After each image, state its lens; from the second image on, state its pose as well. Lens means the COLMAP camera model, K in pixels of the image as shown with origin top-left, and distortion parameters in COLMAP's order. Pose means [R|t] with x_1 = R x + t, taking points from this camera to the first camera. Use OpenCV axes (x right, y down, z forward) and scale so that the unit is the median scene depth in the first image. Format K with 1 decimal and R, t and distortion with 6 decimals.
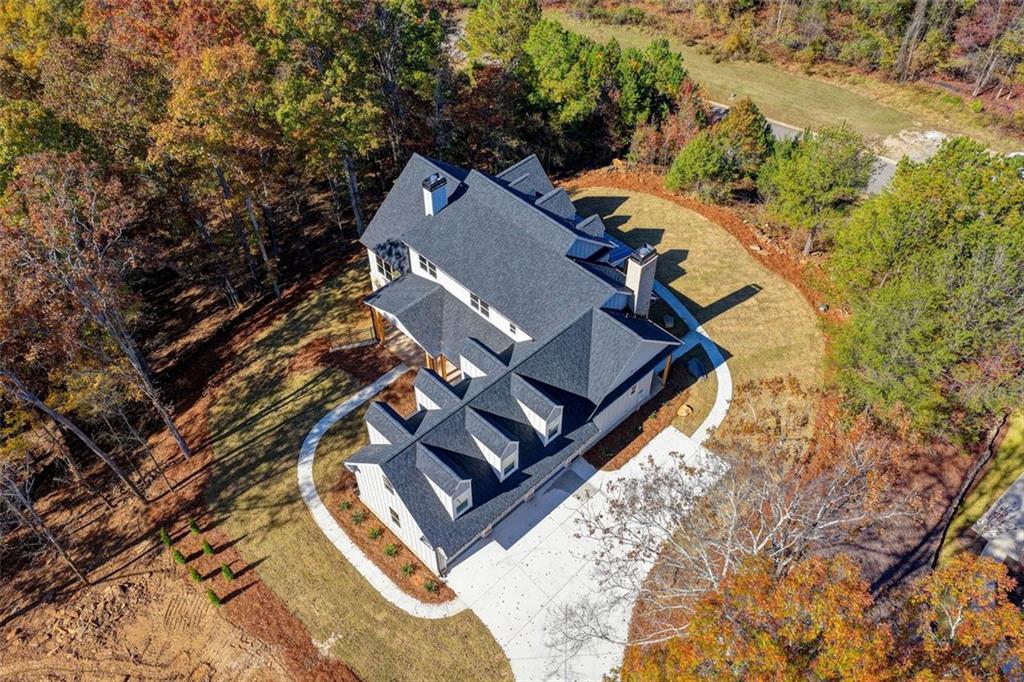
lens RADIAL K [[856.0, 0, 512.0], [0, 856.0, 341.0], [0, 0, 1]] dist [-0.052815, 0.128001]
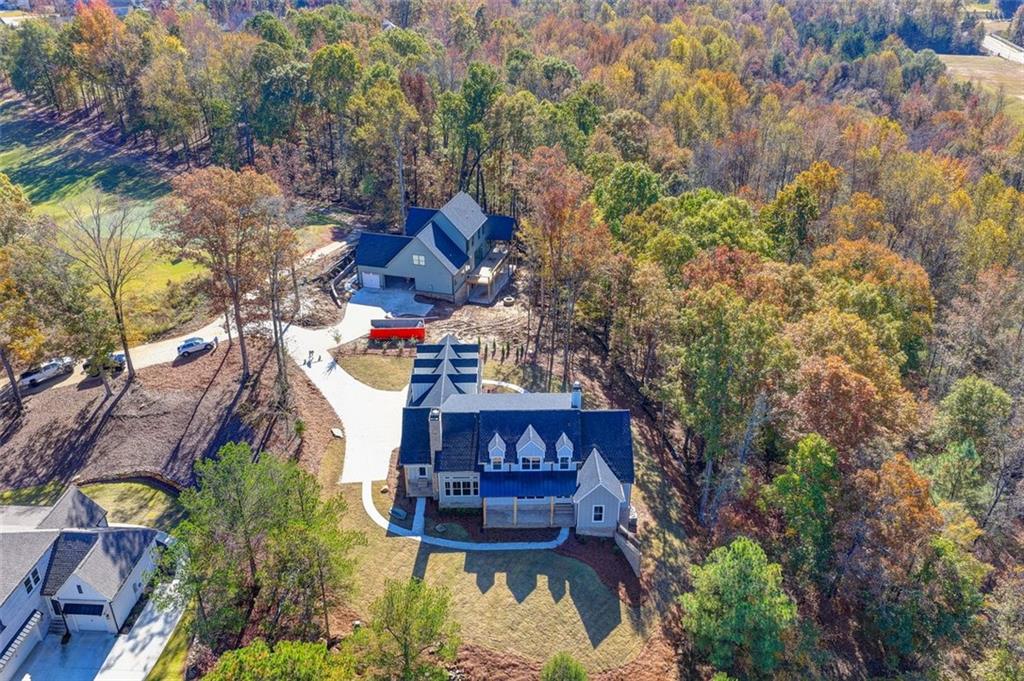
lens RADIAL K [[856.0, 0, 512.0], [0, 856.0, 340.5], [0, 0, 1]] dist [-0.052815, 0.128001]
pose [[-0.686219, 0.320861, -0.652803, 0.964690], [-0.535897, 0.383833, 0.751988, -1.311387], [0.491851, 0.865864, -0.091445, 1.004853]]
